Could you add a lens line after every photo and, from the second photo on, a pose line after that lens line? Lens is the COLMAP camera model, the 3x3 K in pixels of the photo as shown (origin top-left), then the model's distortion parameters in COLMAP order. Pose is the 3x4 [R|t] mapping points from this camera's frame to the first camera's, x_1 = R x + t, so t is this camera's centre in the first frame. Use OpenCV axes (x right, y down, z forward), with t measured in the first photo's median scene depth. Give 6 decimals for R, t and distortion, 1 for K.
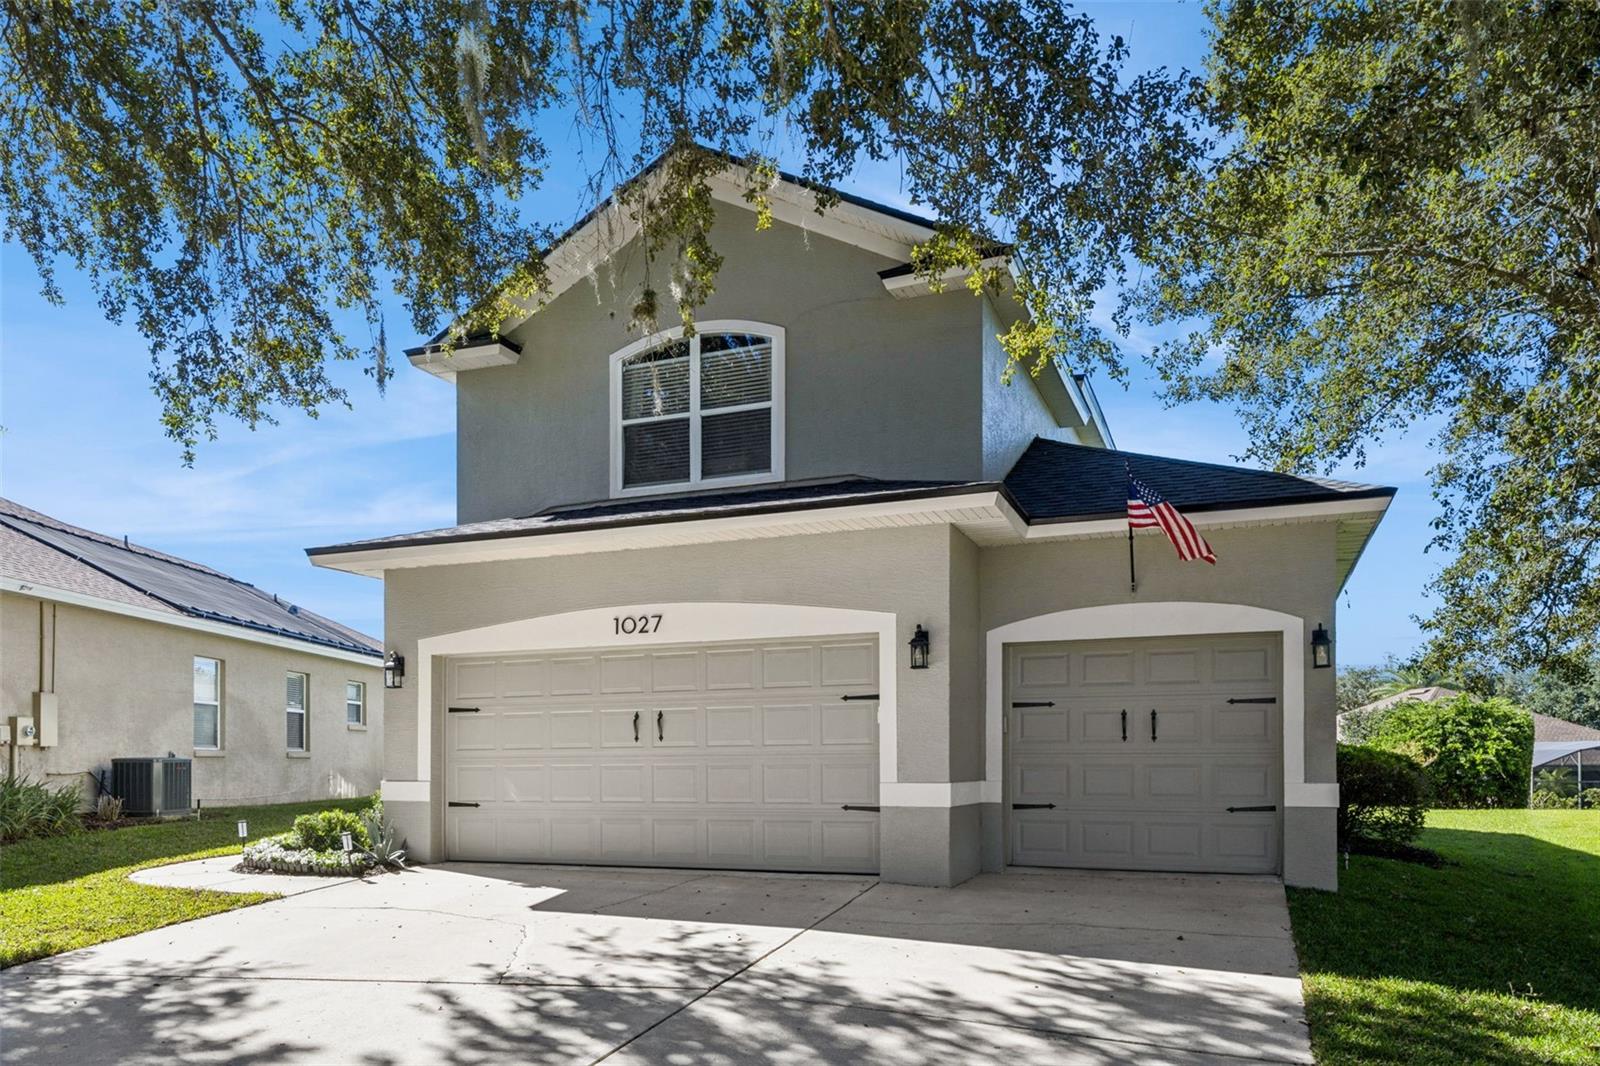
lens RADIAL K [[1106.0, 0, 800.0], [0, 1106.0, 533.0], [0, 0, 1]] dist [-0.000519, 0.000696]
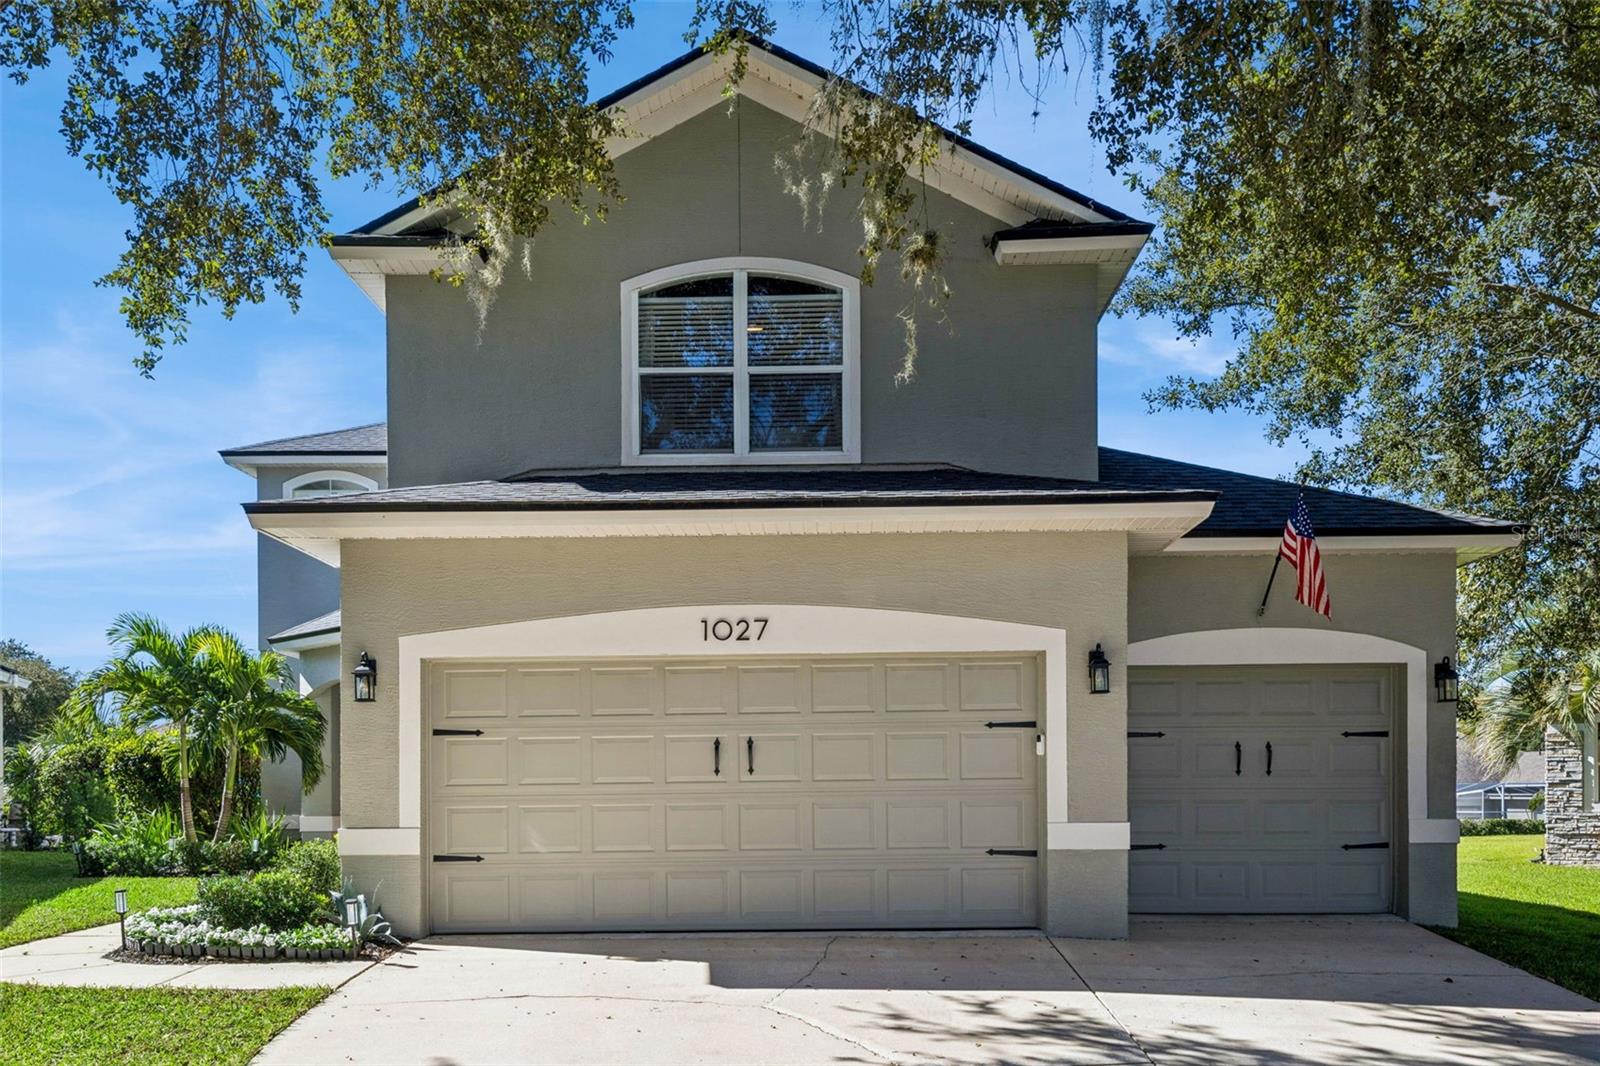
lens RADIAL K [[1349.6, 0, 800.0], [0, 1349.6, 533.0], [0, 0, 1]] dist [0.015414, 0.002605]
pose [[0.935916, 0.062934, 0.346557, -0.445157], [-0.066924, 0.997758, -0.000453, 0.010013], [-0.345808, -0.022769, 0.938029, 0.064879]]
